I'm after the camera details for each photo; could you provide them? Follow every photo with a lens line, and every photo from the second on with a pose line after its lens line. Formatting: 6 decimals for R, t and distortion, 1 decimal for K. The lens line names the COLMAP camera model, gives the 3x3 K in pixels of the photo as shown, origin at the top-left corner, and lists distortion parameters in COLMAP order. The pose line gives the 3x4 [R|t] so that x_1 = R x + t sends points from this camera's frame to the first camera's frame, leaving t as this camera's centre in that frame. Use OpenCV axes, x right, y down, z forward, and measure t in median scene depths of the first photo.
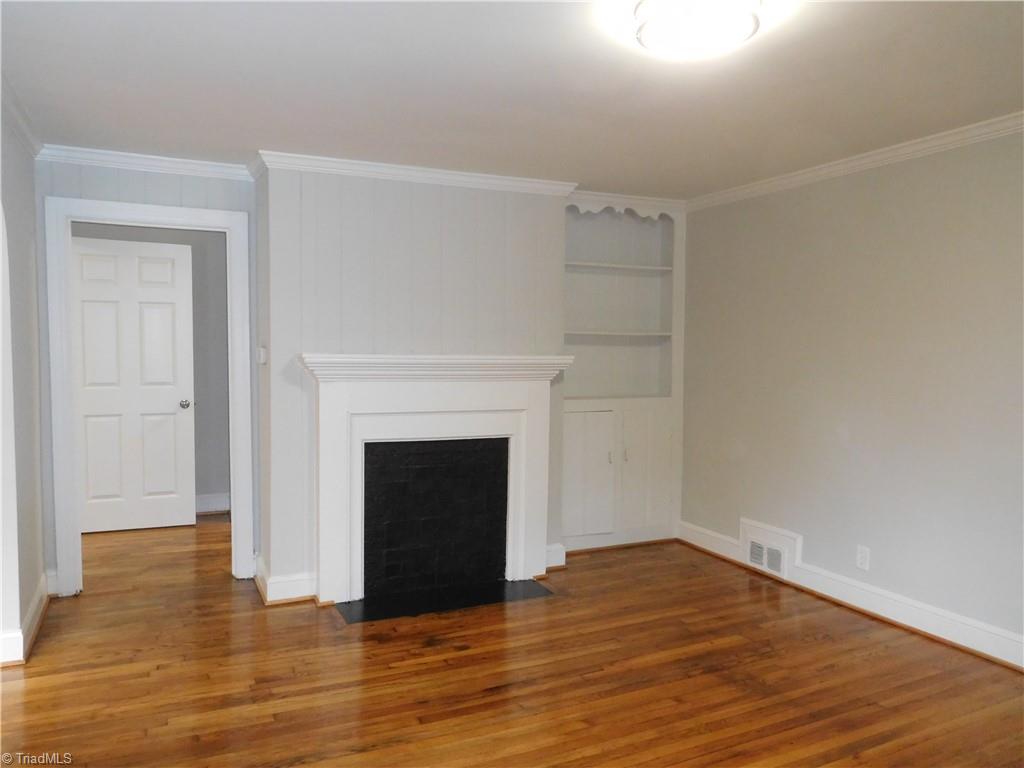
lens RADIAL K [[750.0, 0, 512.0], [0, 750.0, 384.0], [0, 0, 1]] dist [-0.035730, 0.020521]
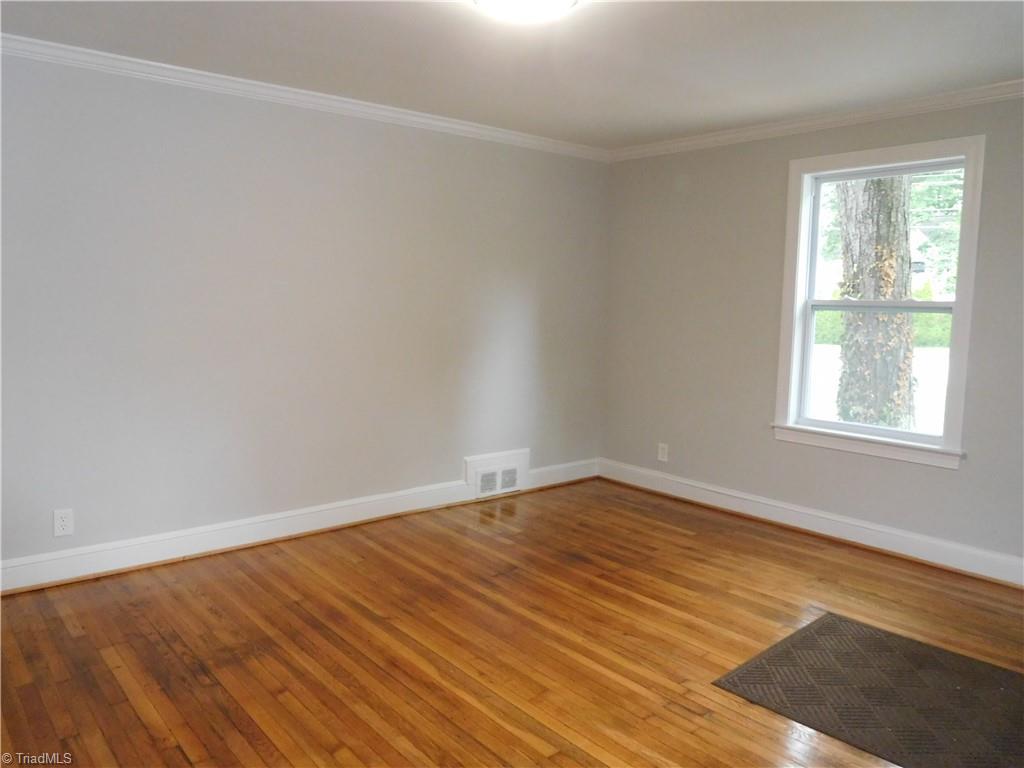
lens RADIAL K [[750.0, 0, 512.0], [0, 750.0, 384.0], [0, 0, 1]] dist [-0.035730, 0.020521]
pose [[-0.251973, -0.119476, 0.960331, -0.532591], [0.029689, 0.990928, 0.131072, -0.026973], [-0.967279, 0.061538, -0.246140, 0.790910]]
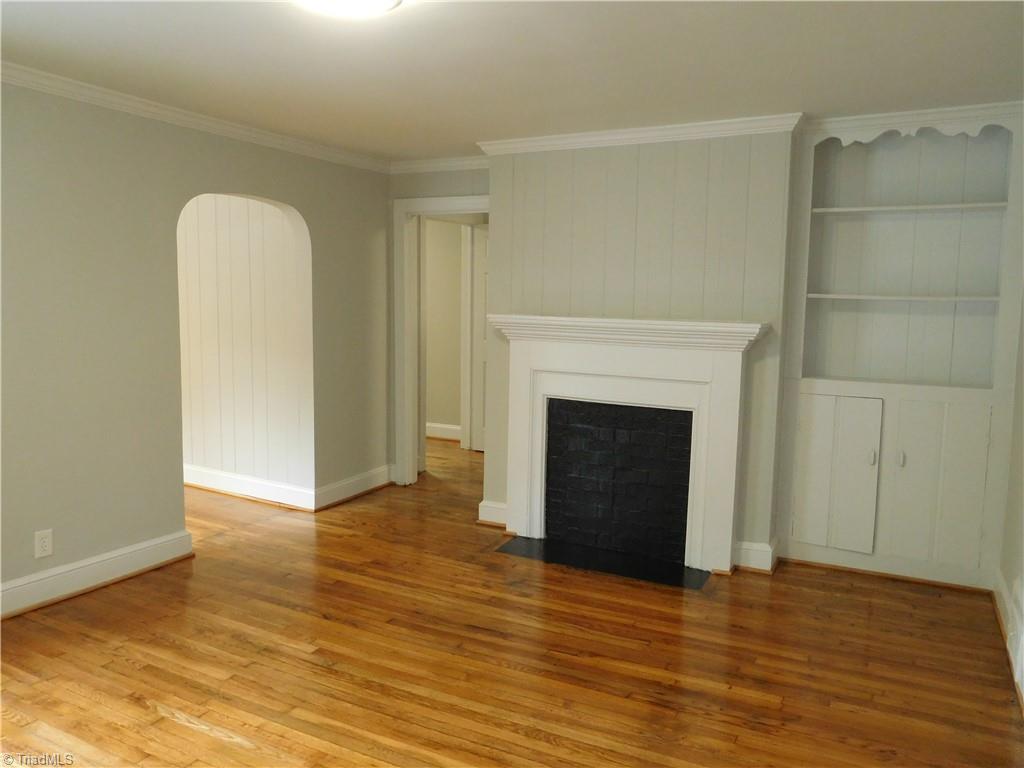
lens RADIAL K [[750.0, 0, 512.0], [0, 750.0, 384.0], [0, 0, 1]] dist [-0.035730, 0.020521]
pose [[0.612778, 0.087623, -0.785383, 0.727104], [-0.054498, 0.996153, 0.068617, -0.016168], [0.788374, 0.000755, 0.615196, 0.333904]]
